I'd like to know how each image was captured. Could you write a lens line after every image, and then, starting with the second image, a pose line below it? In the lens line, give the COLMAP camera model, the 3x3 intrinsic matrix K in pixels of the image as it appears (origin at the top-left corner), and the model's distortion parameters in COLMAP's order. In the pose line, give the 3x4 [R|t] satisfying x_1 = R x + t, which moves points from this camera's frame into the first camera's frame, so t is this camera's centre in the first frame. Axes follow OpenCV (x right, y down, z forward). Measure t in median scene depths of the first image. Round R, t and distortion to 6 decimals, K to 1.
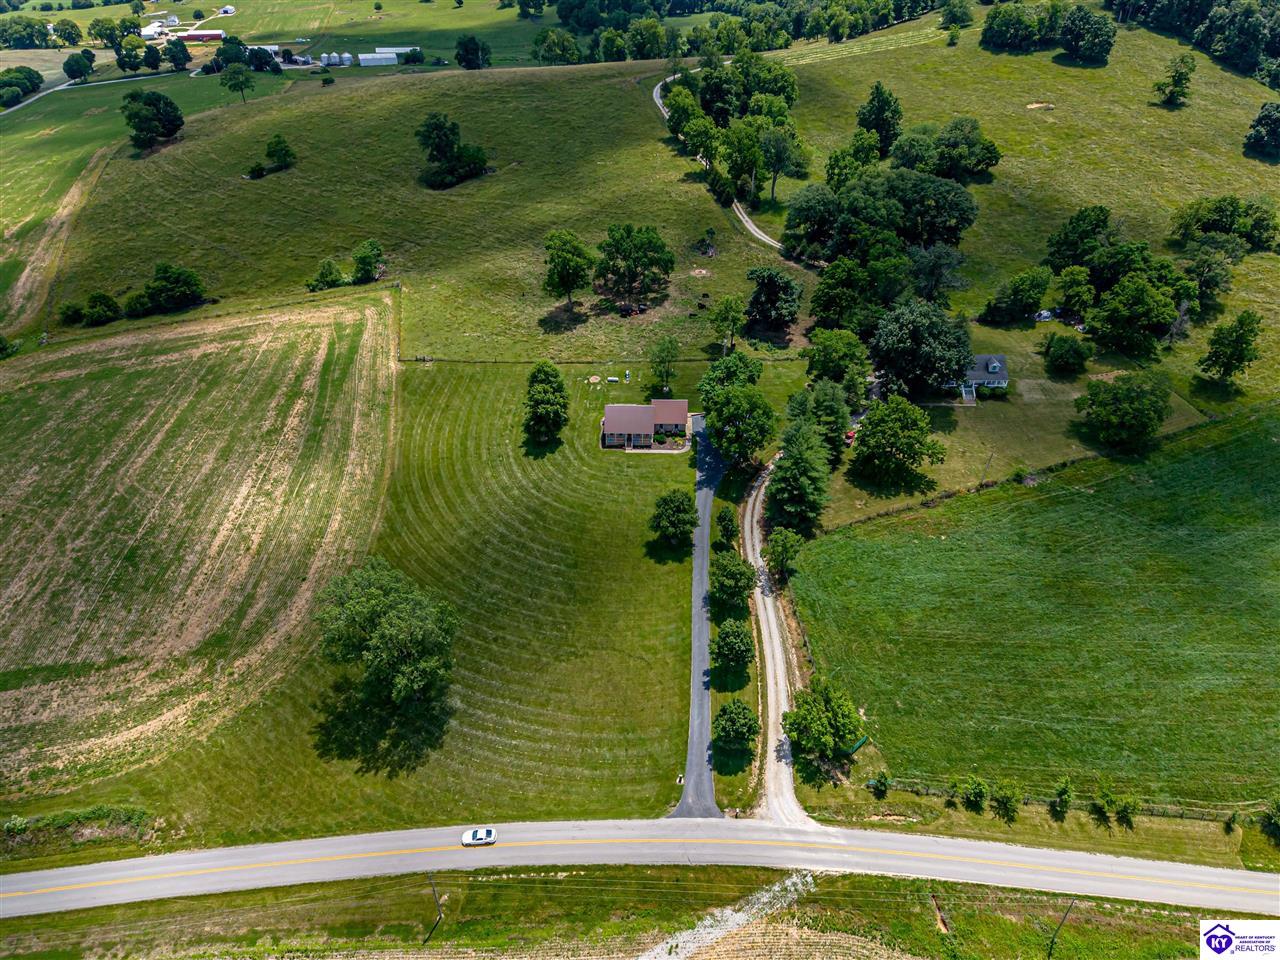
lens RADIAL K [[813.8, 0, 644.3], [0, 813.8, 489.8], [0, 0, 1]] dist [0.216260, -0.197935]
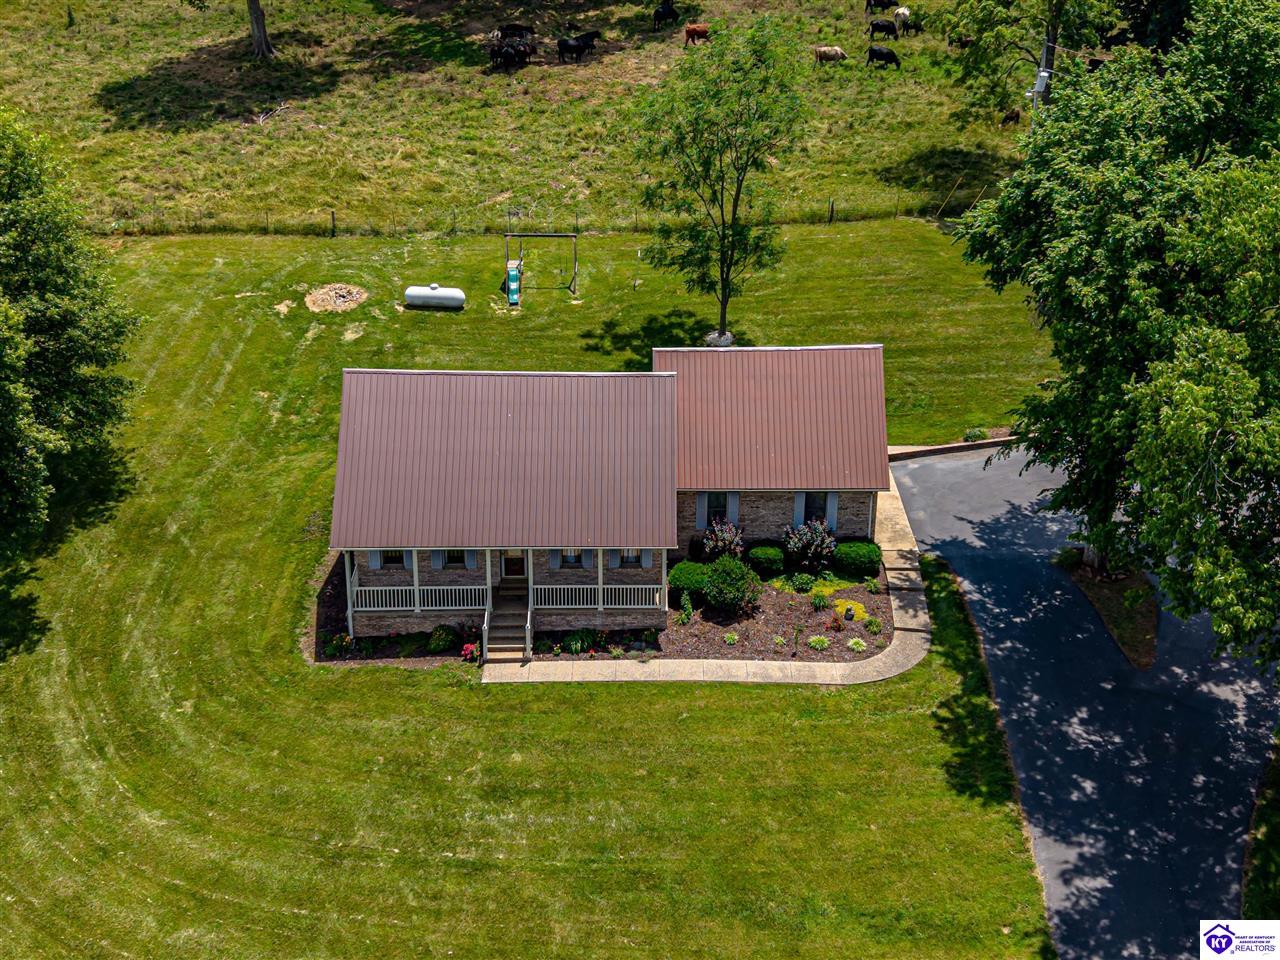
lens RADIAL K [[1606.7, 0, 641.7], [0, 1606.7, 496.1], [0, 0, 1]] dist [1.068969, -3.913968]
pose [[0.999481, -0.012143, 0.029829, -0.003153], [0.016936, 0.985965, -0.166089, -0.029370], [-0.027394, 0.166508, 0.985660, 0.704274]]
